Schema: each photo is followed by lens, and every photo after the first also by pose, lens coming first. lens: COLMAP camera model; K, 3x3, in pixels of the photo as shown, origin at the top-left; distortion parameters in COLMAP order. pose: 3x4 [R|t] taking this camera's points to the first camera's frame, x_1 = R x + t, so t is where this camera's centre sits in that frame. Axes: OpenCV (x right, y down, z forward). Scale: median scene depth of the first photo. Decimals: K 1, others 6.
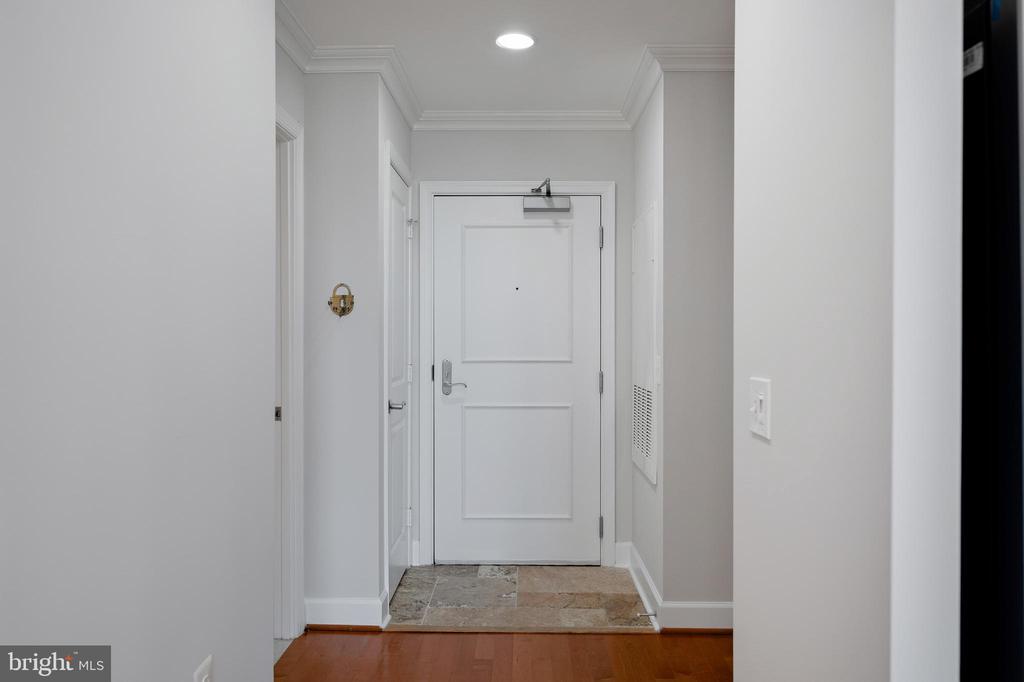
lens RADIAL K [[730.6, 0, 504.5], [0, 730.6, 341.6], [0, 0, 1]] dist [0.005306, -0.000292]
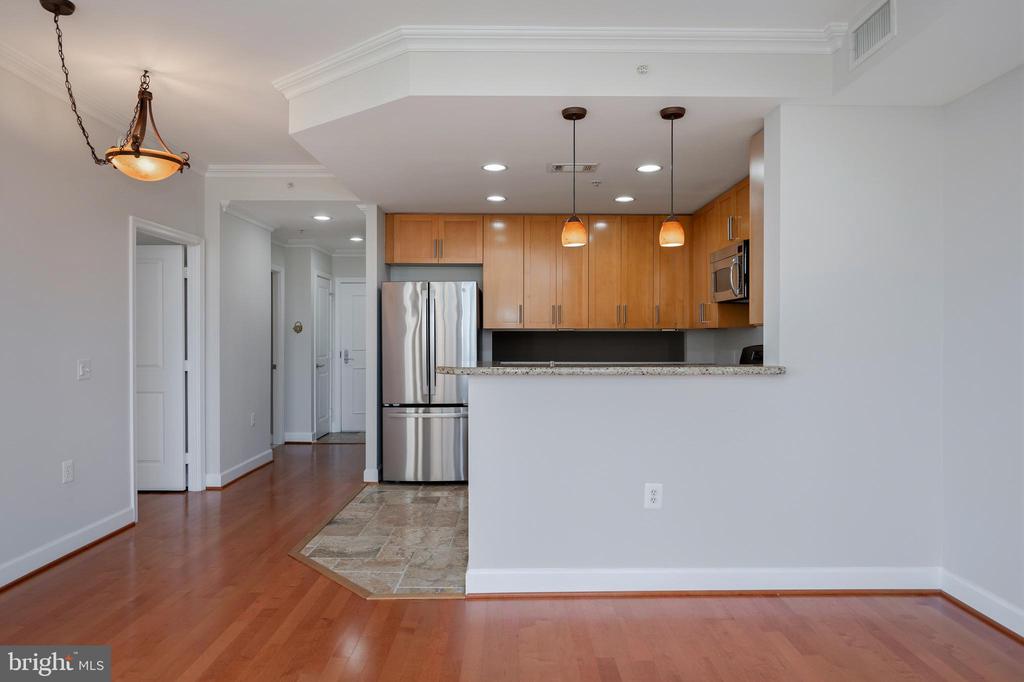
lens RADIAL K [[623.2, 0, 512.3], [0, 623.2, 339.8], [0, 0, 1]] dist [-0.003635, -0.004937]
pose [[0.999352, -0.000568, 0.035994, 0.509114], [0.000756, 0.999986, -0.005203, 0.004766], [-0.035991, 0.005226, 0.999338, -1.410360]]
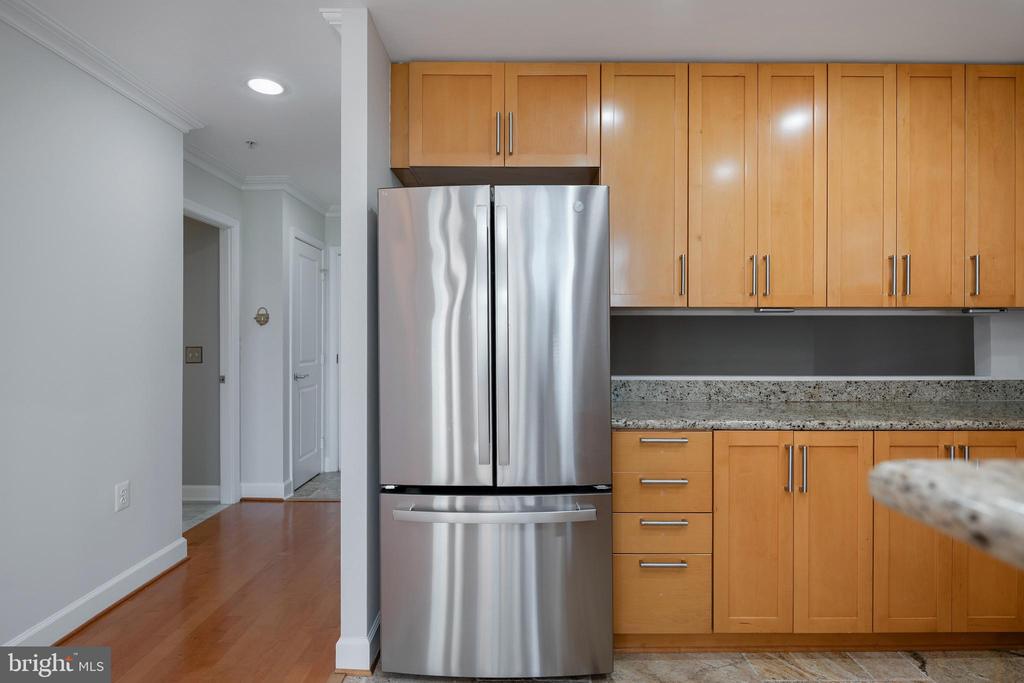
lens RADIAL K [[519.8, 0, 509.8], [0, 519.8, 339.7], [0, 0, 1]] dist [-0.014109, 0.000632]
pose [[0.999800, -0.002033, 0.019889, 0.349996], [0.002205, 0.999960, -0.008649, 0.012588], [-0.019871, 0.008691, 0.999765, -0.274508]]
